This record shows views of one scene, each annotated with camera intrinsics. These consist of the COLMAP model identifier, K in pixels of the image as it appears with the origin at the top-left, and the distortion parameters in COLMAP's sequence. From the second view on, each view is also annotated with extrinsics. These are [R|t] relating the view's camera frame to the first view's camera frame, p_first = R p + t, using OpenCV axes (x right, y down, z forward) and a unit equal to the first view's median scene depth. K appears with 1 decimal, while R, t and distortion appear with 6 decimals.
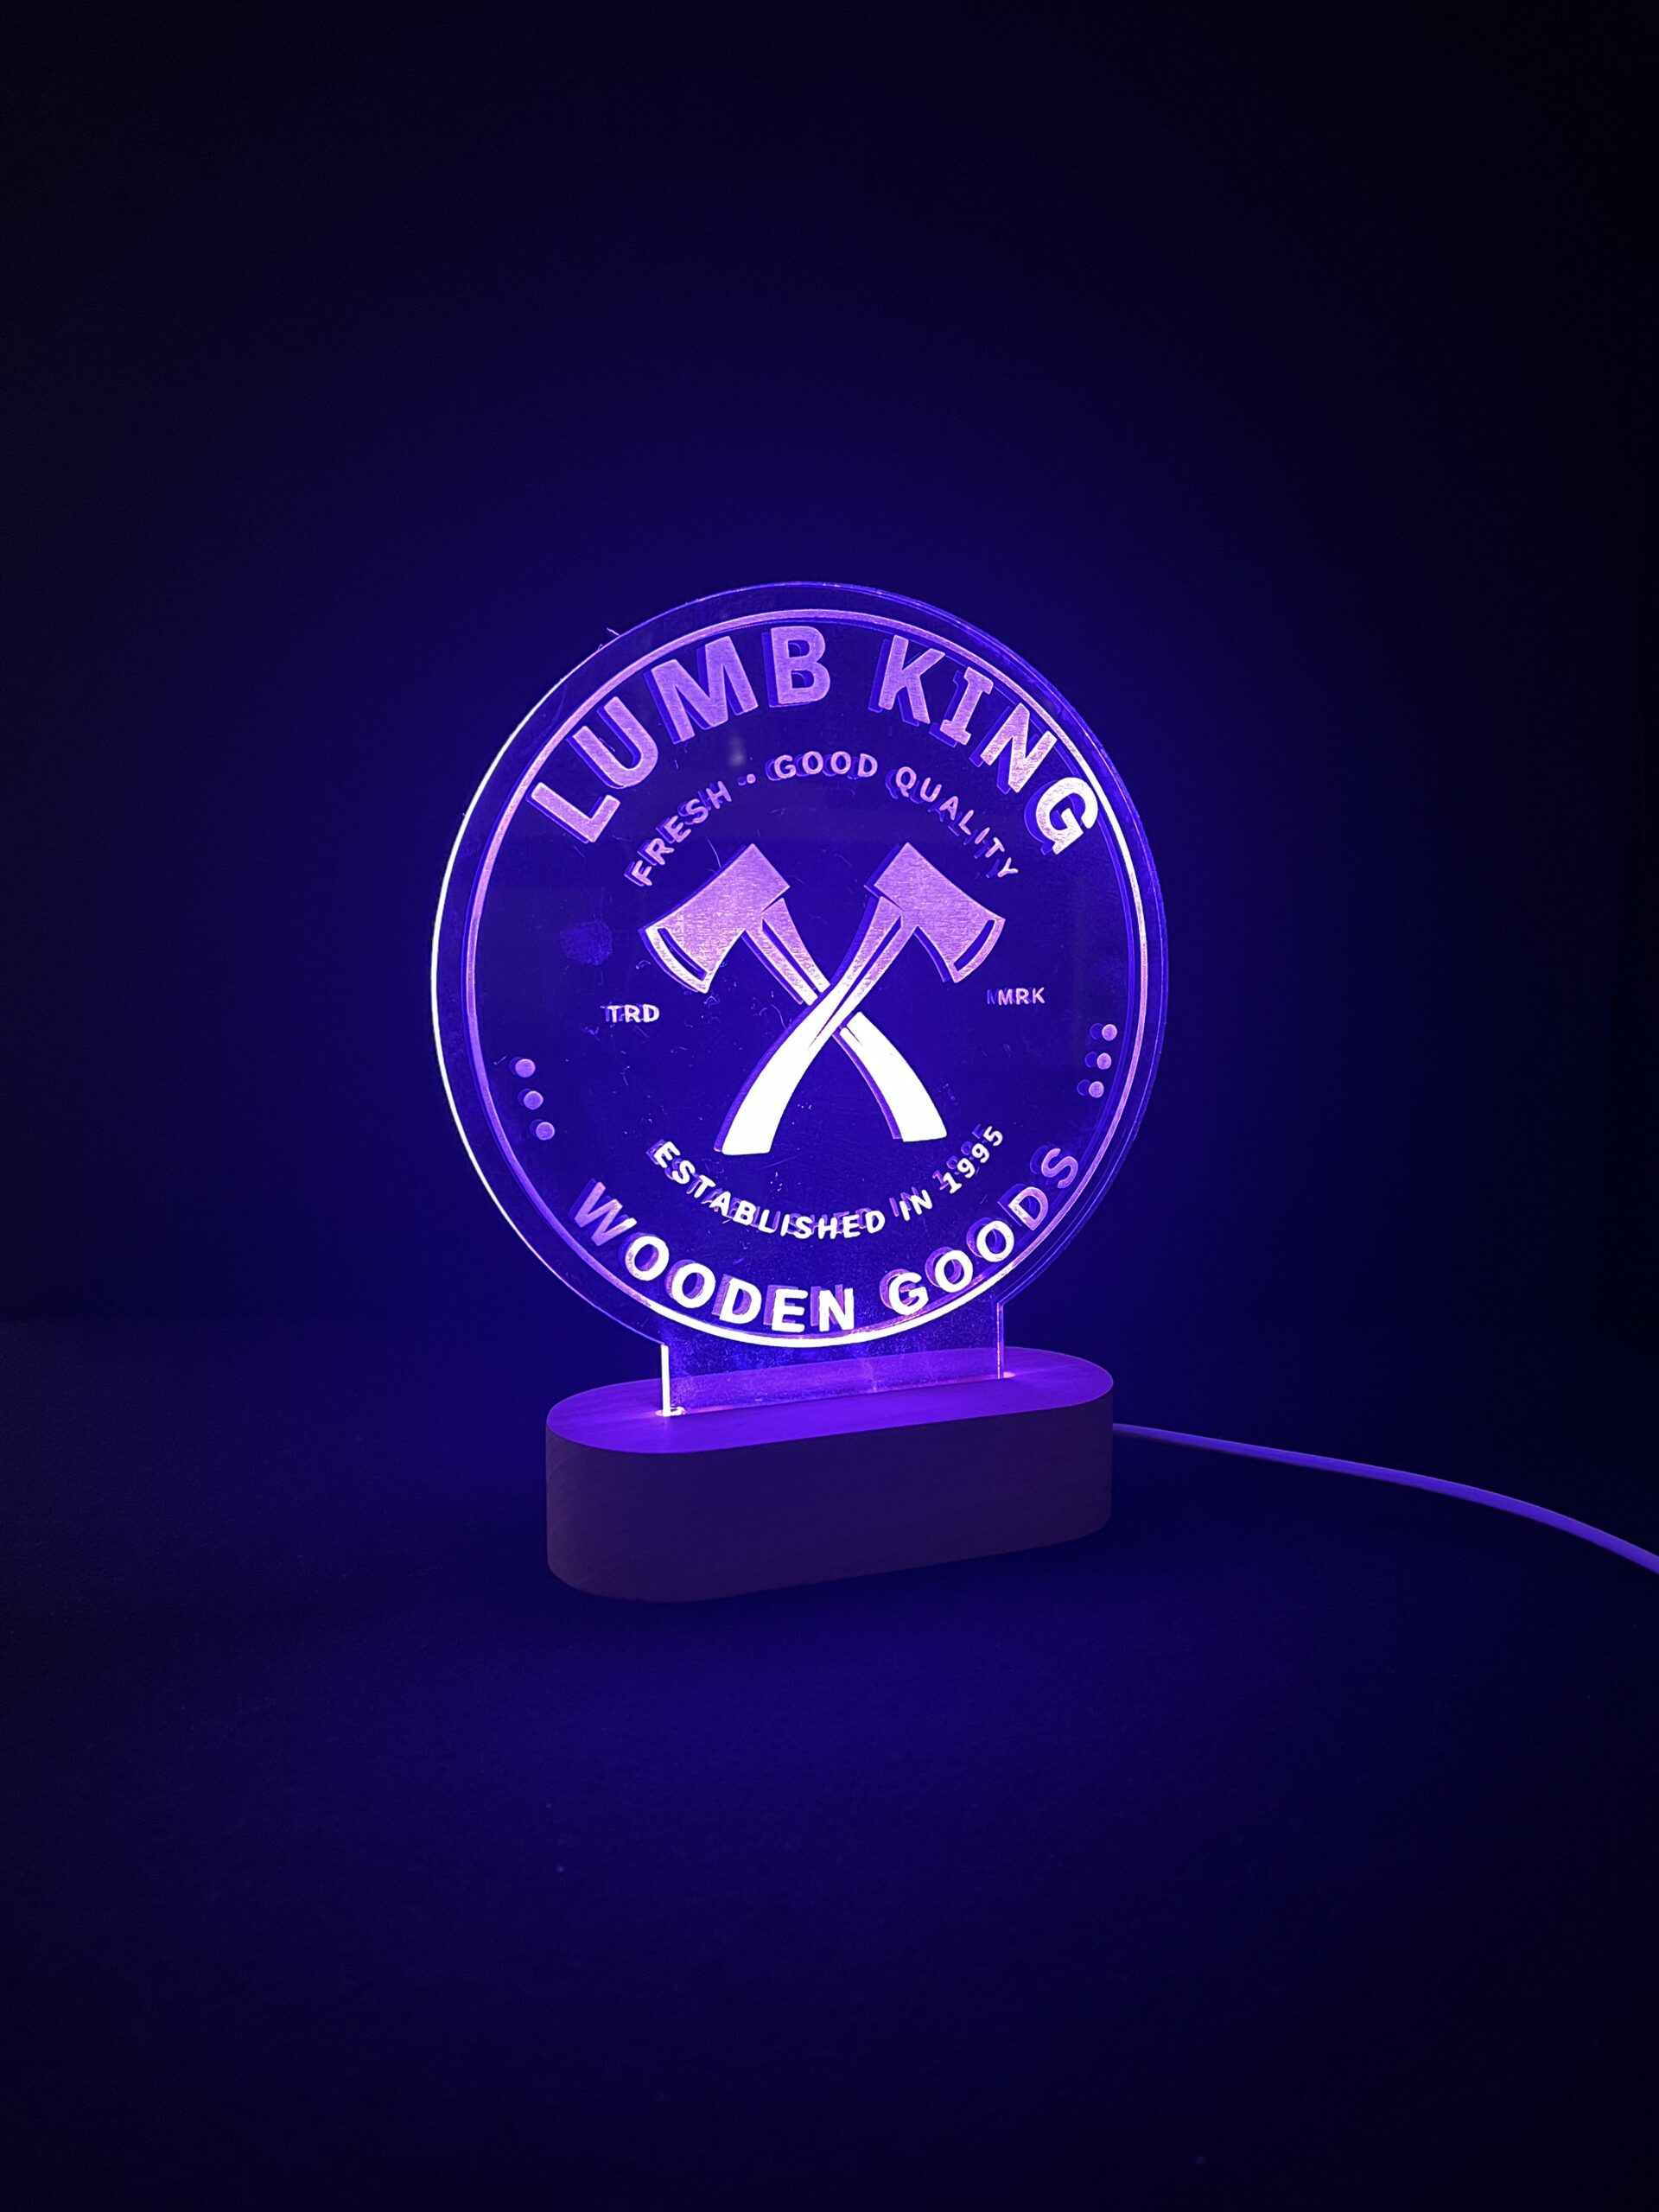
lens RADIAL K [[1684.4, 0, 819.7], [0, 1684.4, 1103.3], [0, 0, 1]] dist [0.003293, 0.000976]
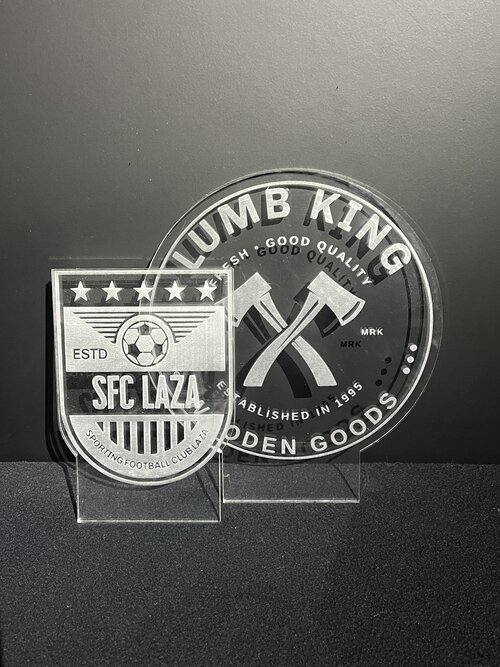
lens RADIAL K [[591.6, 0, 252.4], [0, 591.6, 337.3], [0, 0, 1]] dist [-0.016986, -0.002821]
pose [[0.999351, -0.009880, -0.034647, -0.026557], [0.008409, 0.999068, -0.042342, -0.020811], [0.035033, 0.042023, 0.998502, 0.128539]]
